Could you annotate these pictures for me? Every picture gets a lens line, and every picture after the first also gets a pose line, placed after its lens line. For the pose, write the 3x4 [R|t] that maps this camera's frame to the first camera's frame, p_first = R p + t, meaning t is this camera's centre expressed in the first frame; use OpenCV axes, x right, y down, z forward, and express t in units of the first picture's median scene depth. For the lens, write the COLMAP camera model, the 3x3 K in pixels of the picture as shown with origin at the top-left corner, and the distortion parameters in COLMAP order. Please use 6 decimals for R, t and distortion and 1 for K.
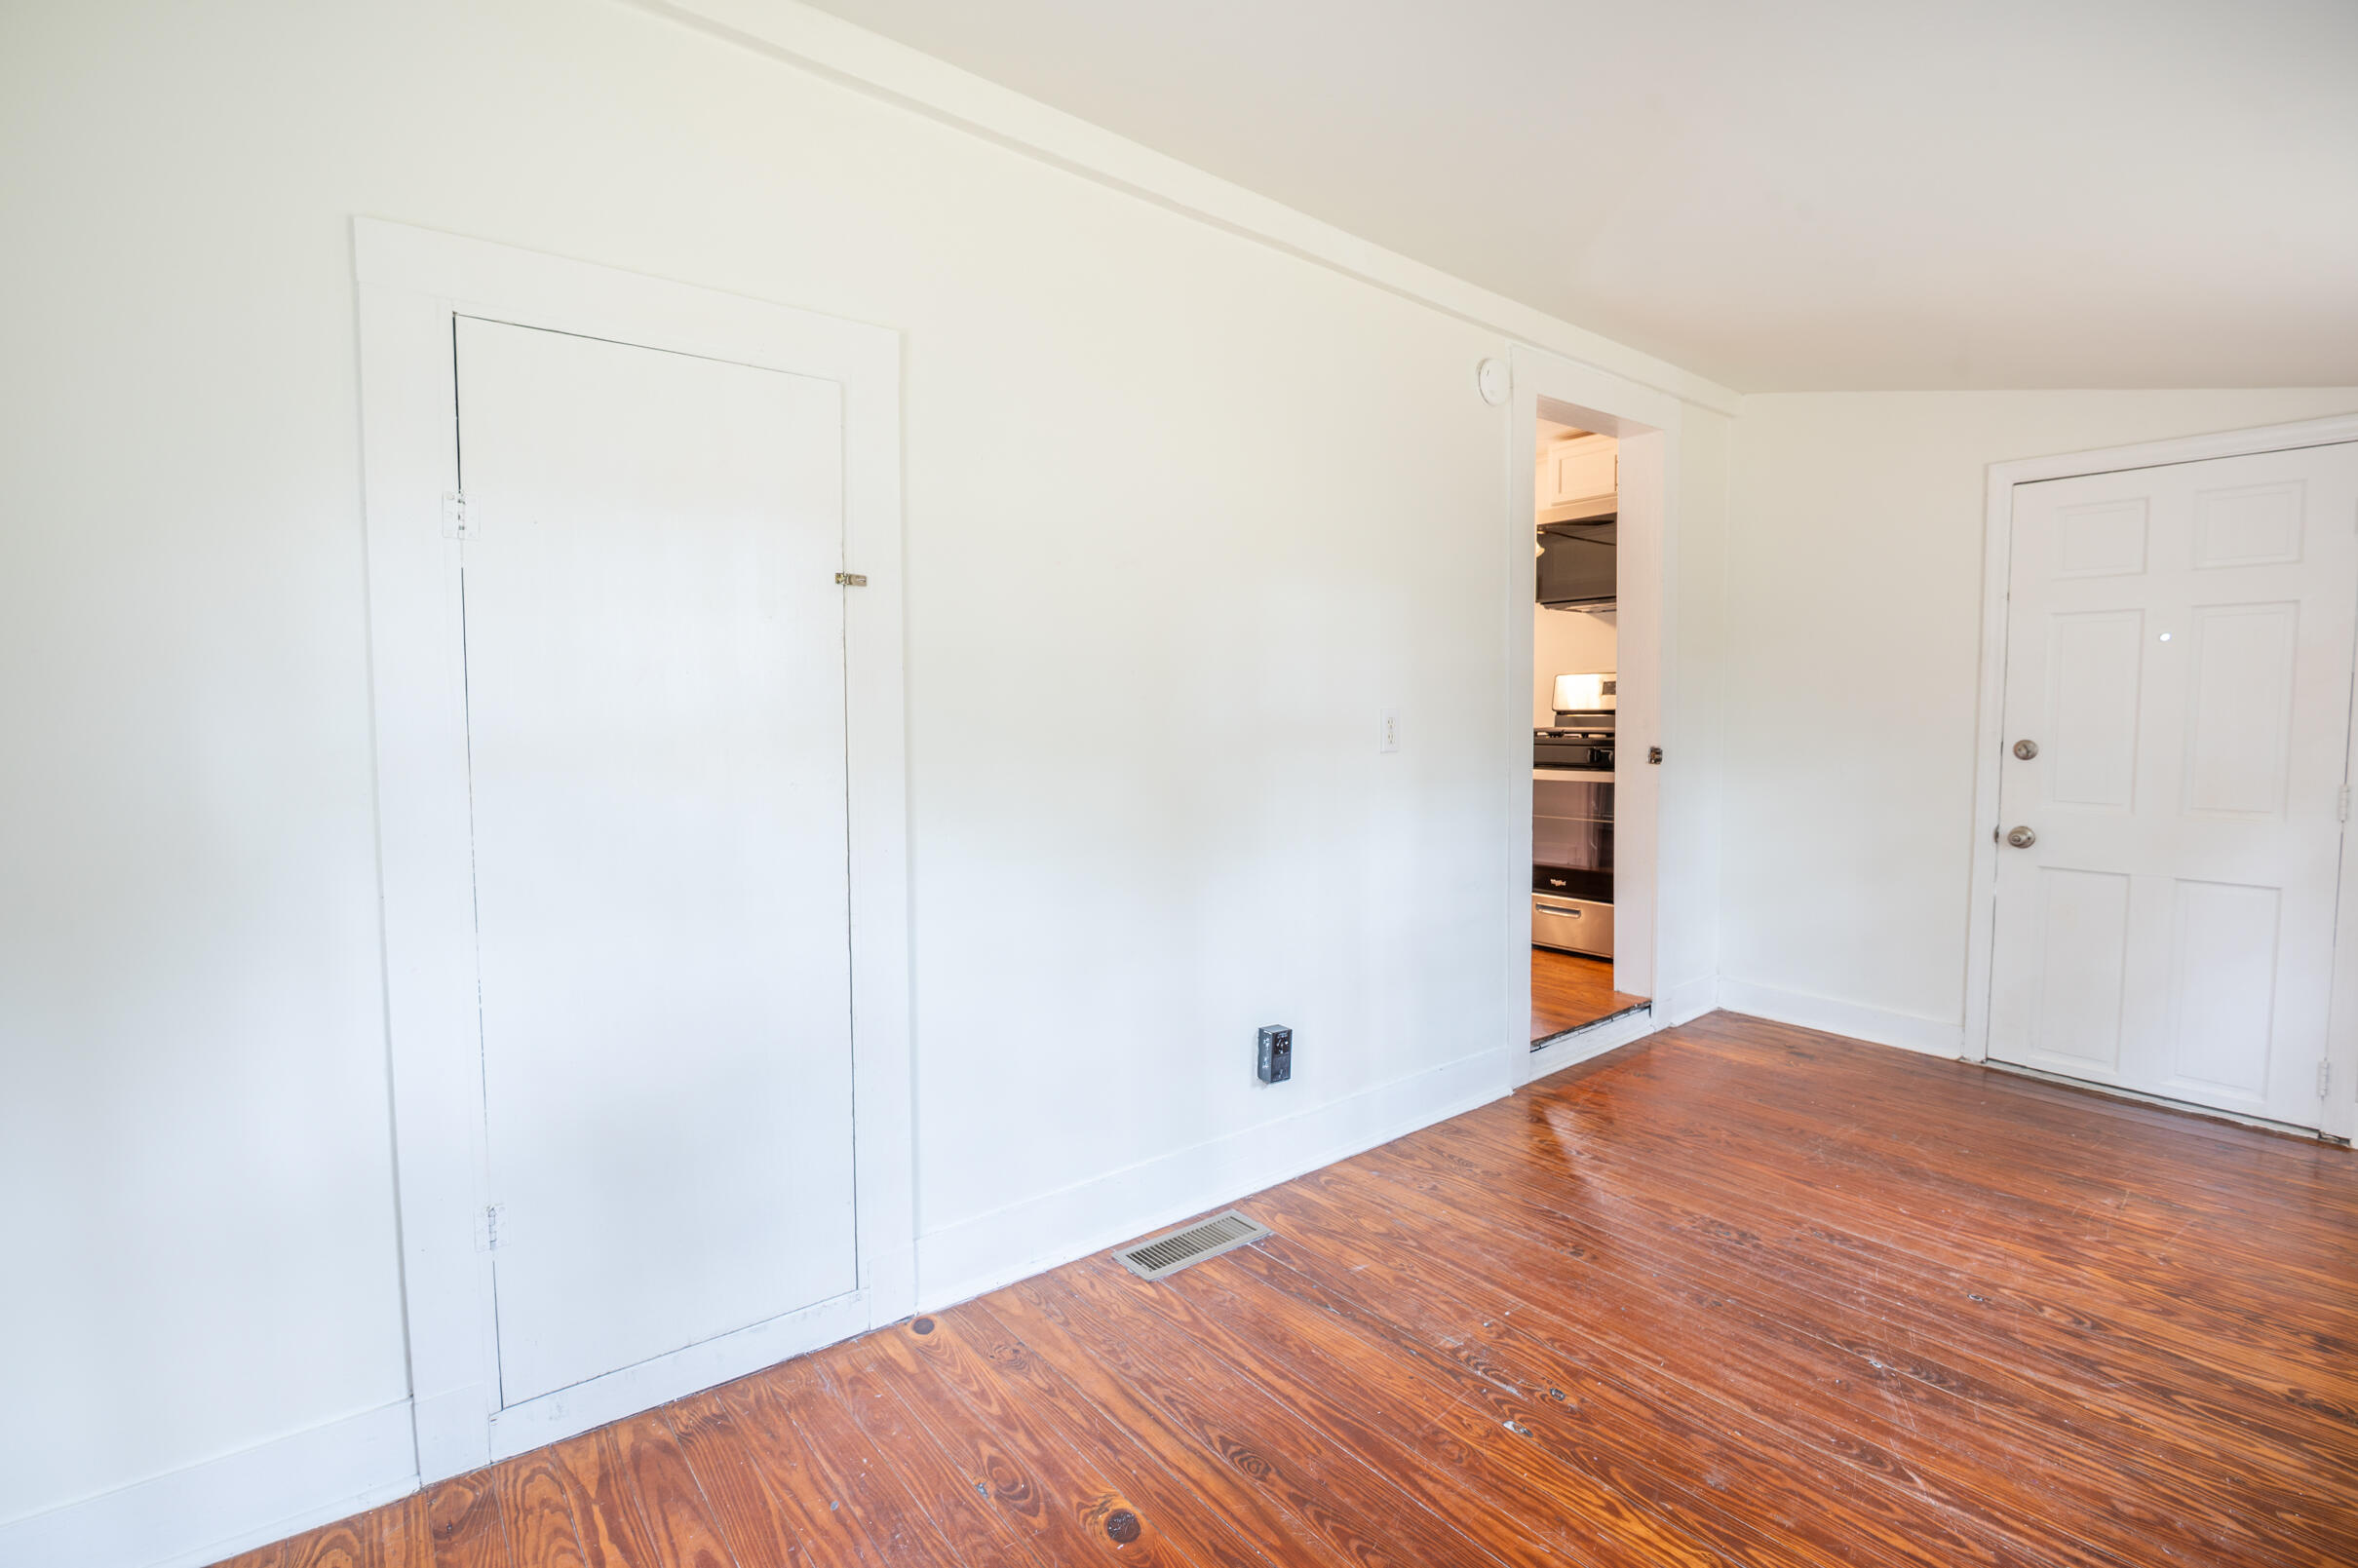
lens RADIAL K [[1081.0, 0, 1171.7], [0, 1081.0, 781.3], [0, 0, 1]] dist [-0.006274, -0.007876]
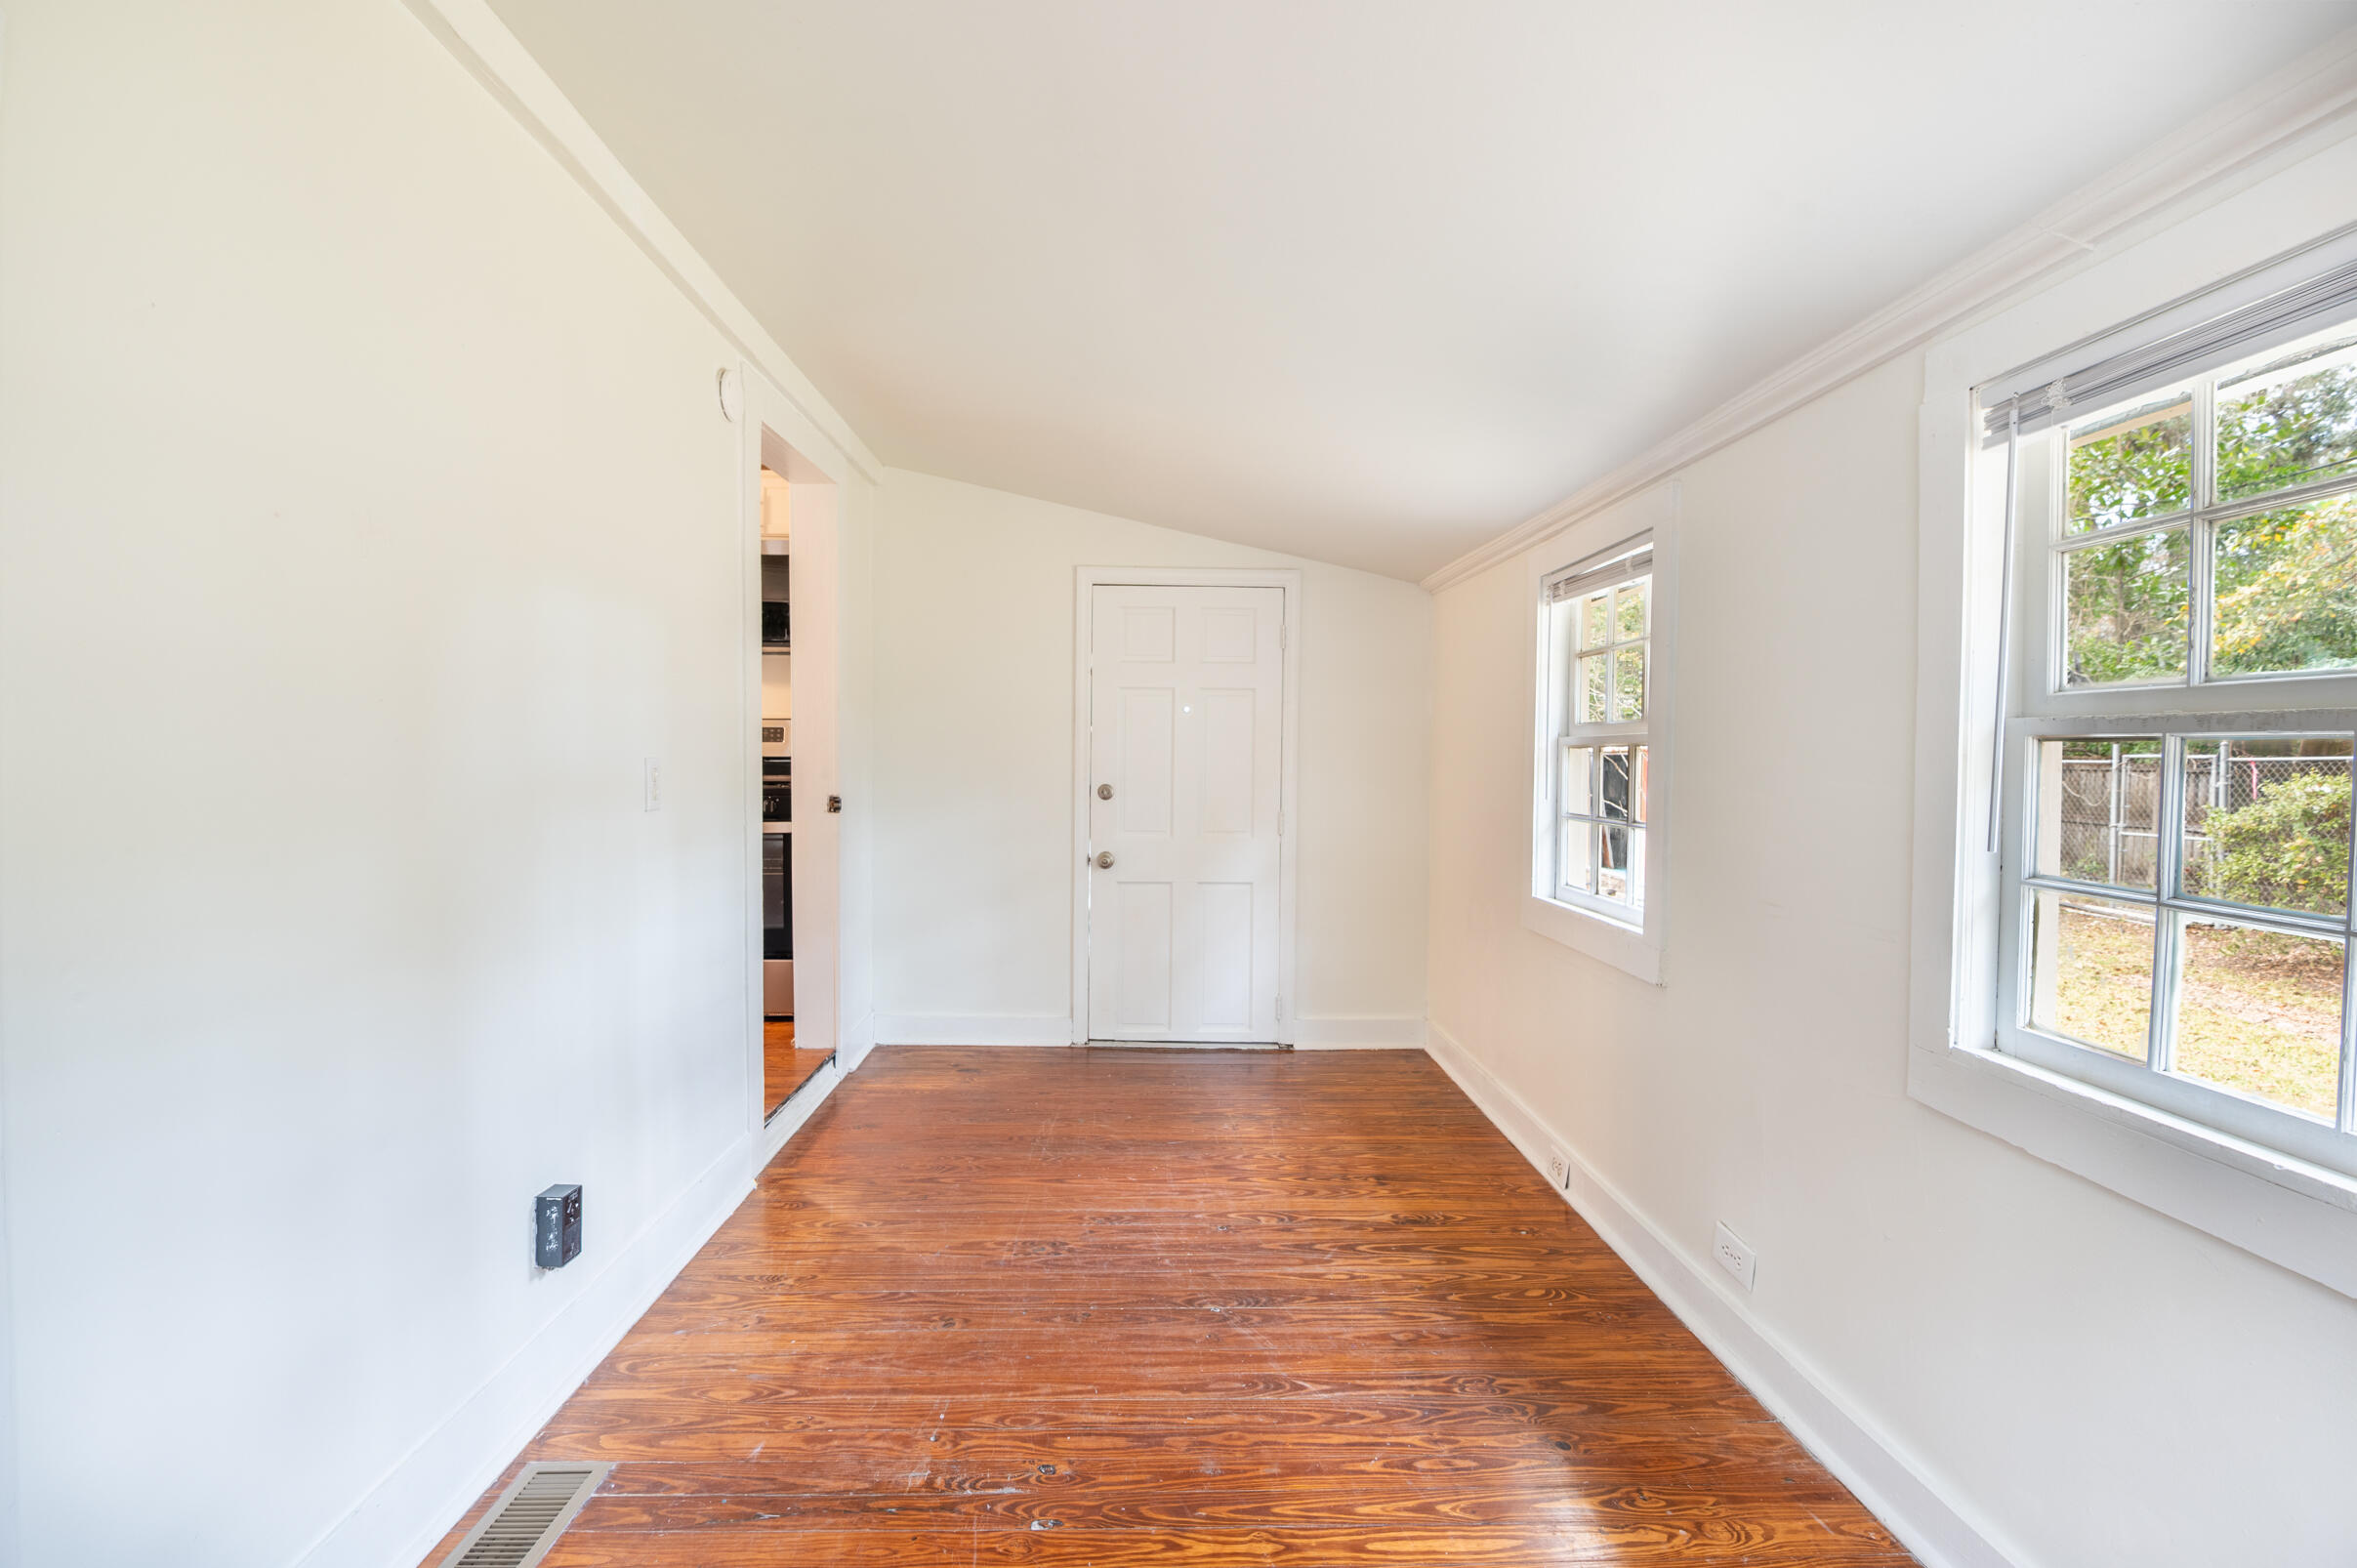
lens RADIAL K [[1080.7, 0, 1171.2], [0, 1080.7, 781.3], [0, 0, 1]] dist [-0.006274, -0.007876]
pose [[0.597312, -0.012850, 0.801906, -0.279312], [0.043528, 0.998917, -0.016416, -0.025191], [-0.800827, 0.044711, 0.597225, 0.242204]]
